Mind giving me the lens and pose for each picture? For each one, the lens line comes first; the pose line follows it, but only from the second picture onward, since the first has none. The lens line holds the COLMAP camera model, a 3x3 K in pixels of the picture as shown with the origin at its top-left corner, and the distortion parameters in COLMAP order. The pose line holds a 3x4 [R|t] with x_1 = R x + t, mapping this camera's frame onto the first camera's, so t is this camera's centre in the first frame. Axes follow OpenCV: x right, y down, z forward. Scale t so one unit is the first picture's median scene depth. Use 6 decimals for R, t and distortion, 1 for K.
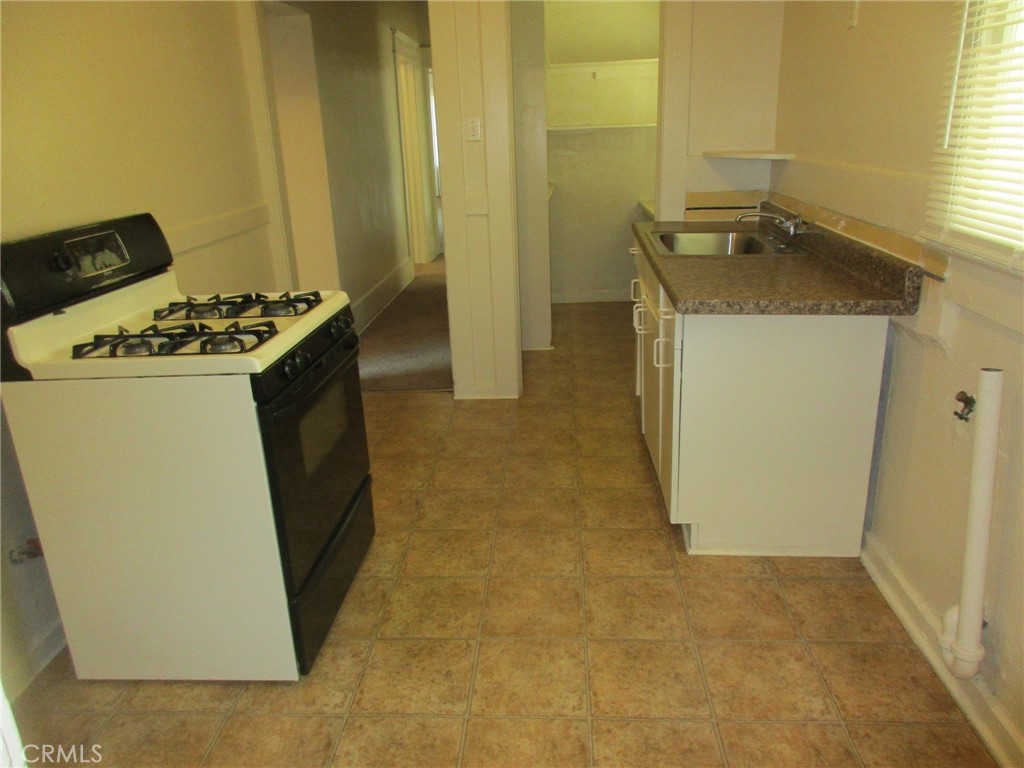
lens RADIAL K [[773.6, 0, 515.1], [0, 773.6, 381.9], [0, 0, 1]] dist [0.007069, -0.010115]
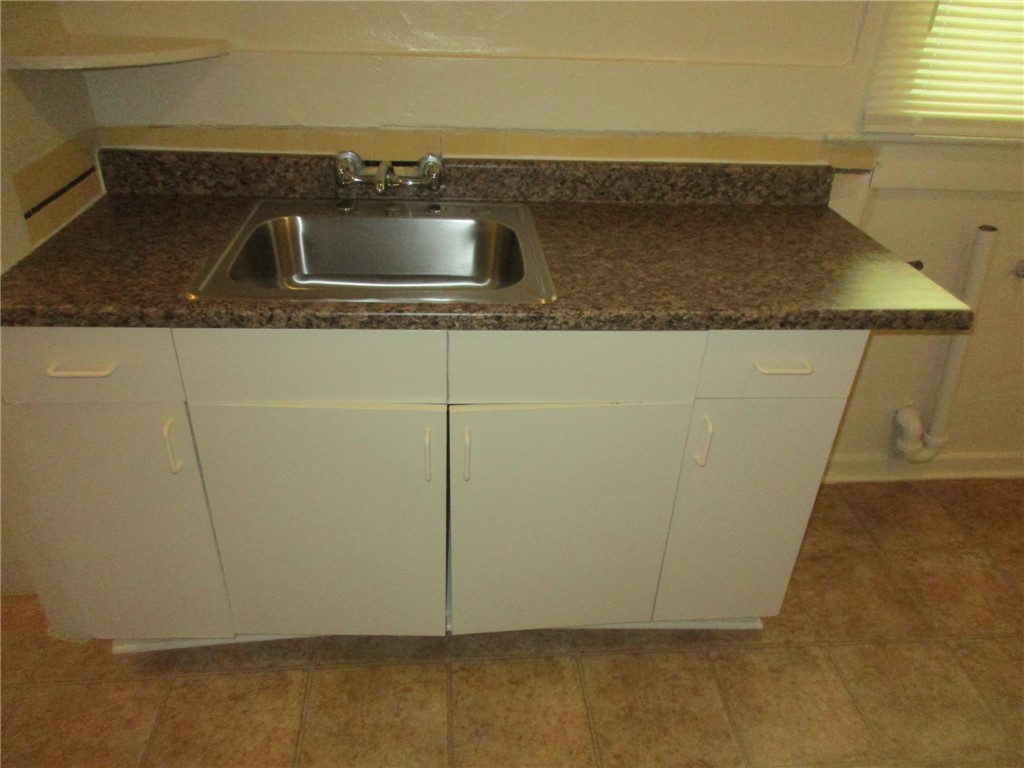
lens RADIAL K [[773.6, 0, 518.5], [0, 773.6, 384.4], [0, 0, 1]] dist [0.007069, -0.010115]
pose [[-0.158064, -0.505168, 0.848423, -0.314900], [0.271124, 0.803997, 0.529227, -0.530135], [-0.949478, 0.313679, 0.009880, 1.449809]]
